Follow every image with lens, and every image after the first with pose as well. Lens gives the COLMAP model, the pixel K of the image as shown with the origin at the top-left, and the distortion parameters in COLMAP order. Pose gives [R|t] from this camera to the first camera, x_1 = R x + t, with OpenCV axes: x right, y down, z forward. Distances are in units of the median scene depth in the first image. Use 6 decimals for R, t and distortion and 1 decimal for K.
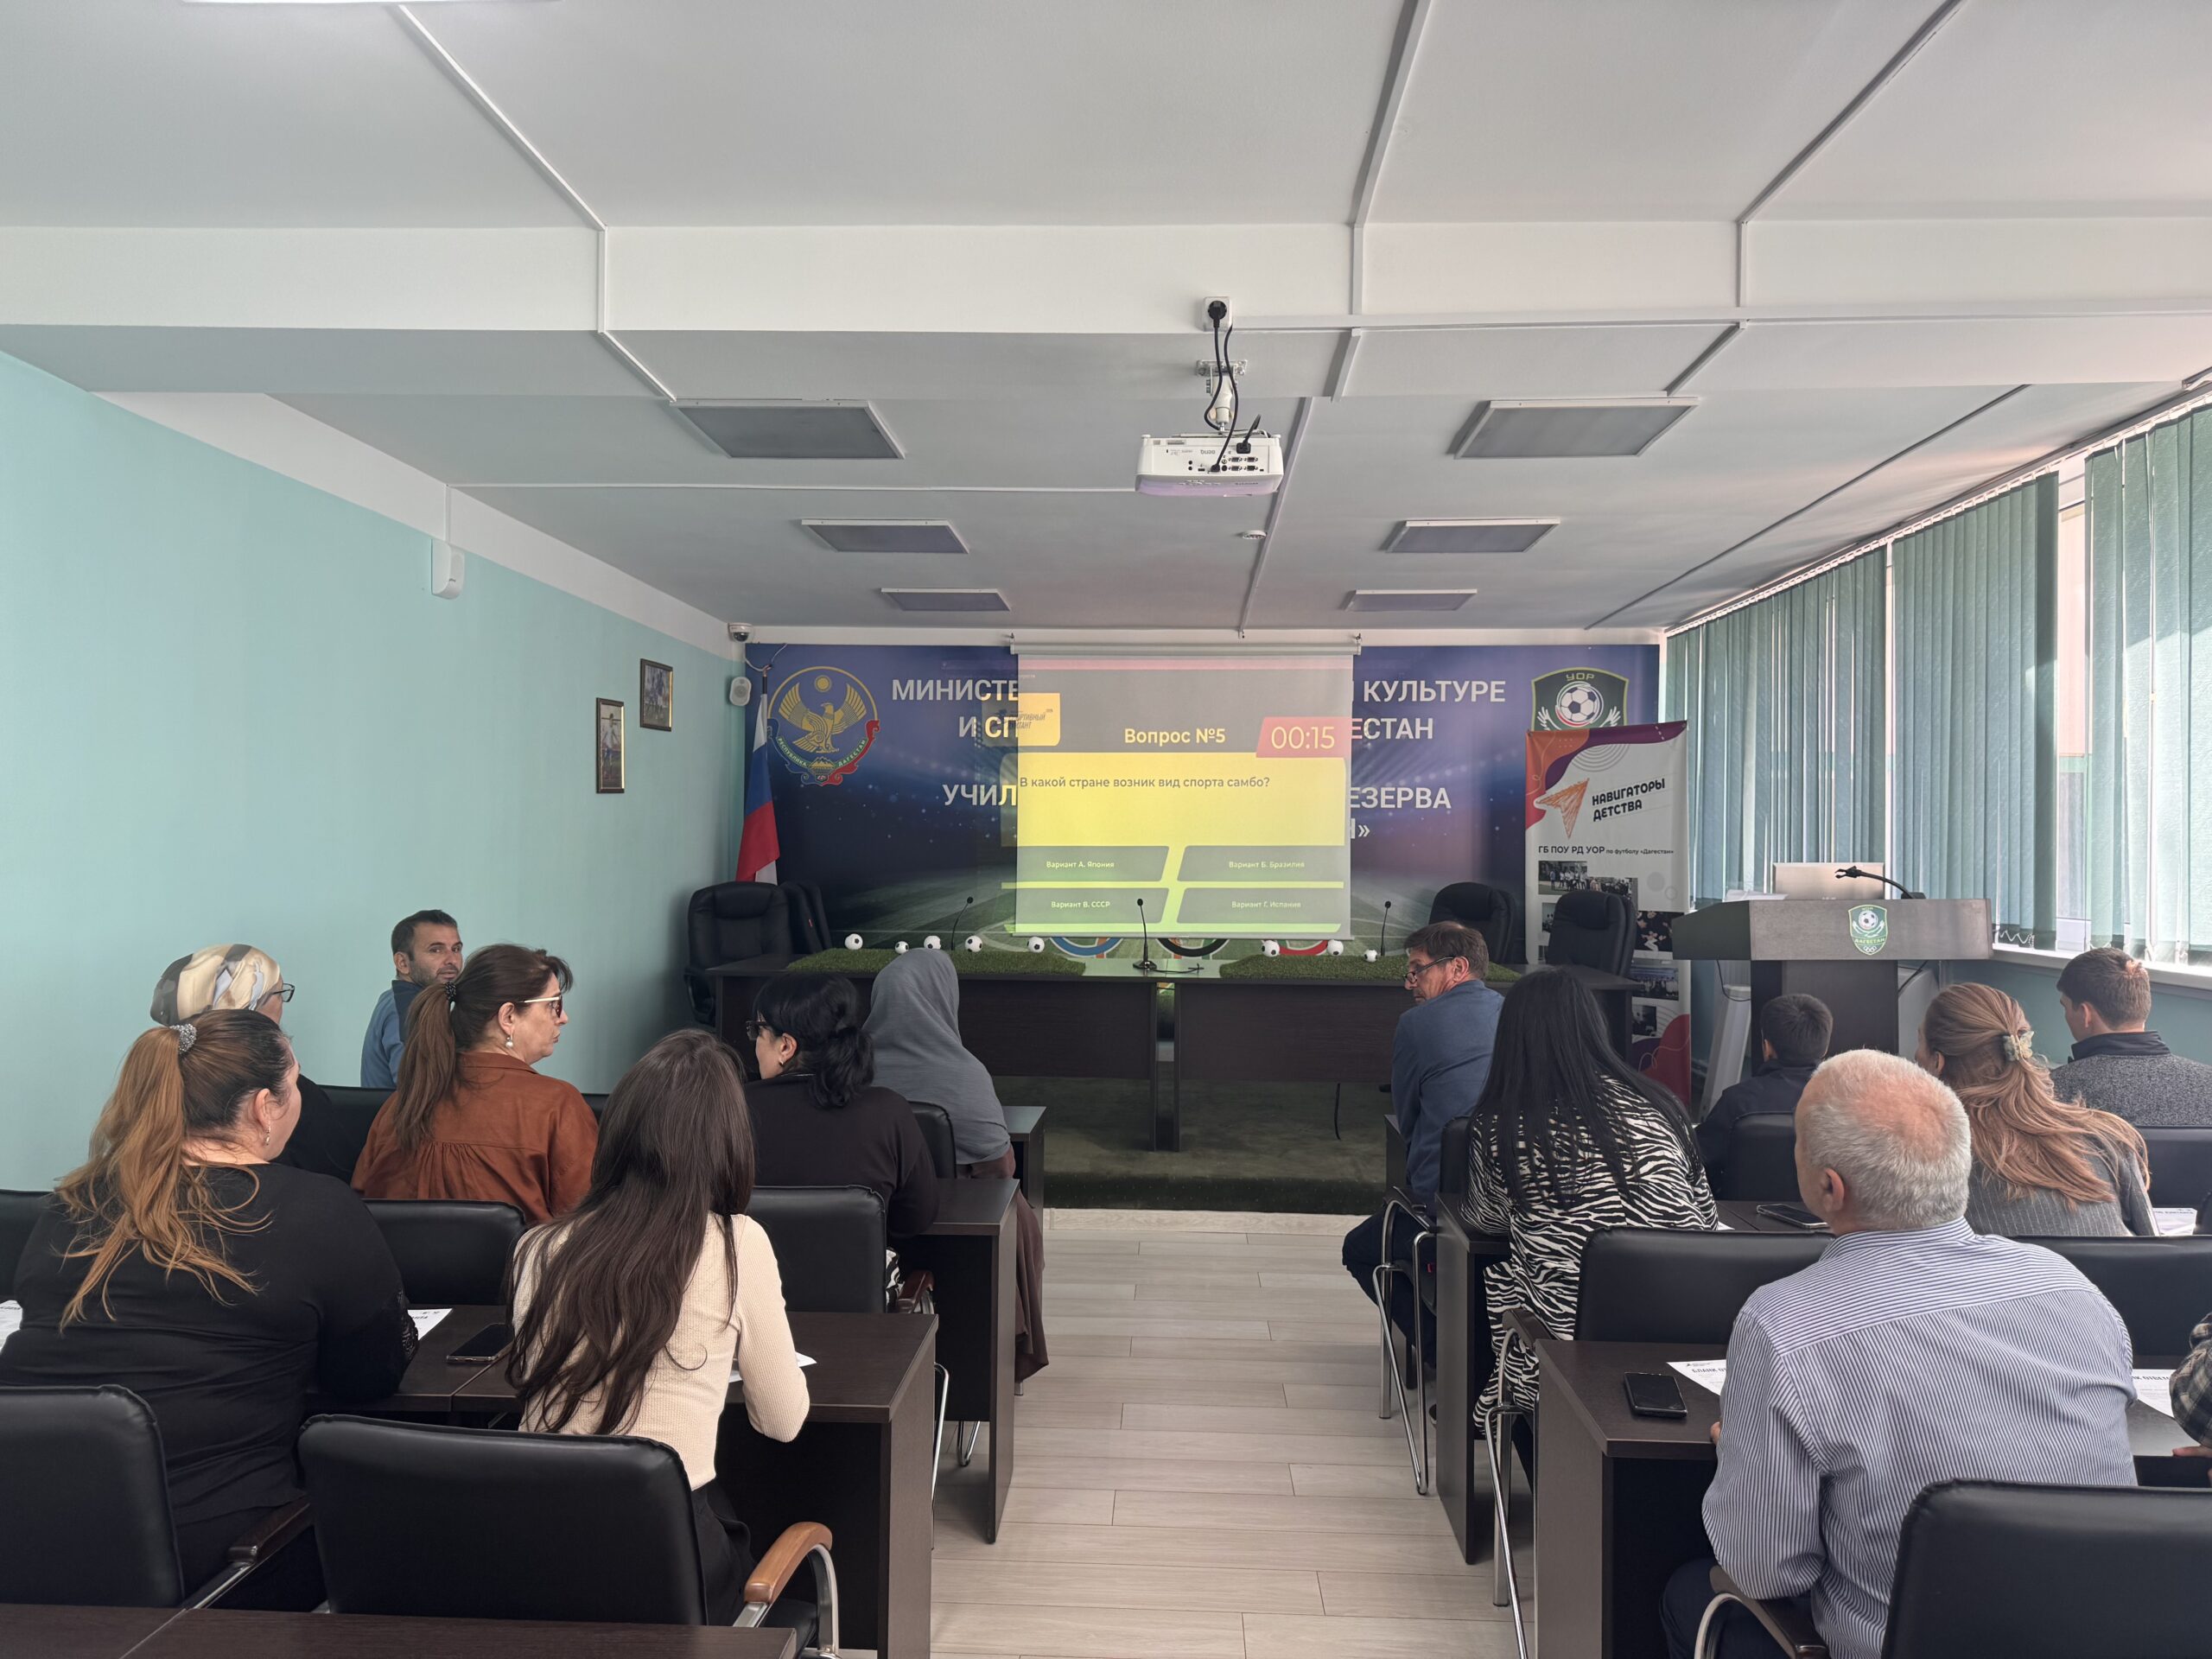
lens RADIAL K [[1555.3, 0, 1090.5], [0, 1555.3, 848.8], [0, 0, 1]] dist [0.075002, -0.110661]
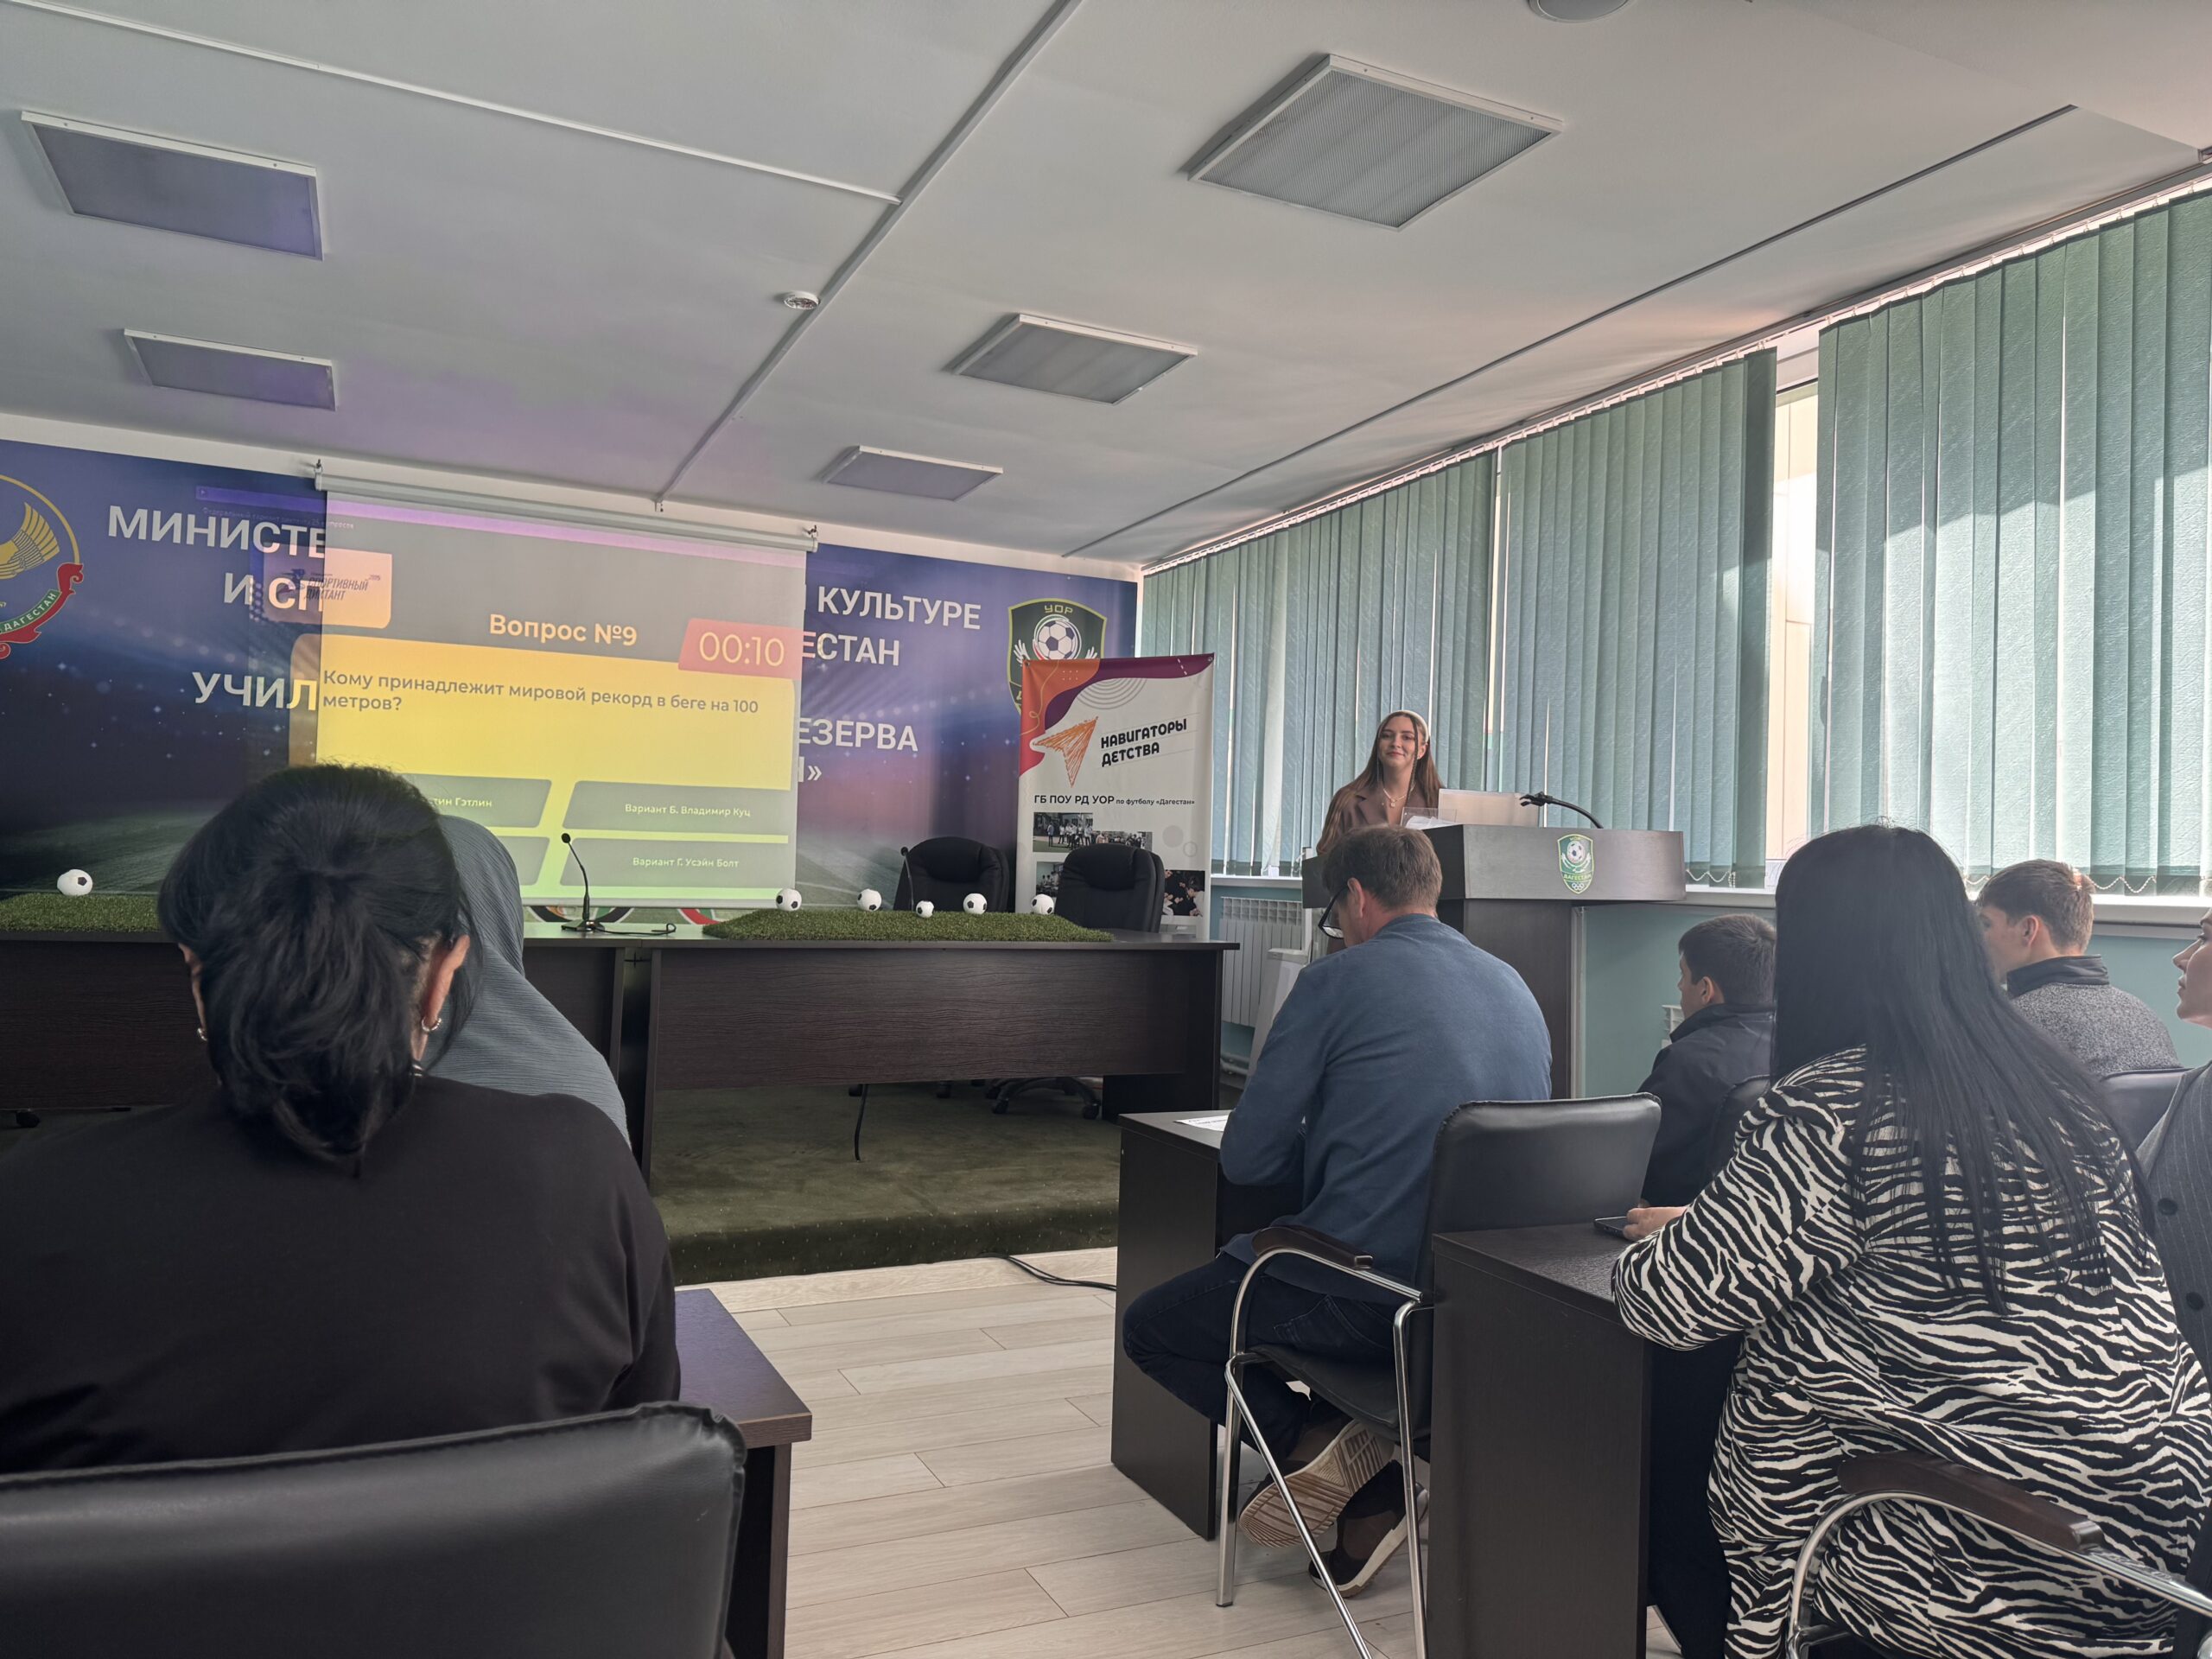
lens RADIAL K [[1555.3, 0, 1116.2], [0, 1555.3, 839.2], [0, 0, 1]] dist [0.075002, -0.110661]
pose [[0.875220, 0.031011, 0.482731, -0.073816], [-0.022705, 0.999477, -0.023041, 0.037314], [-0.483193, 0.009206, 0.875466, 0.227307]]
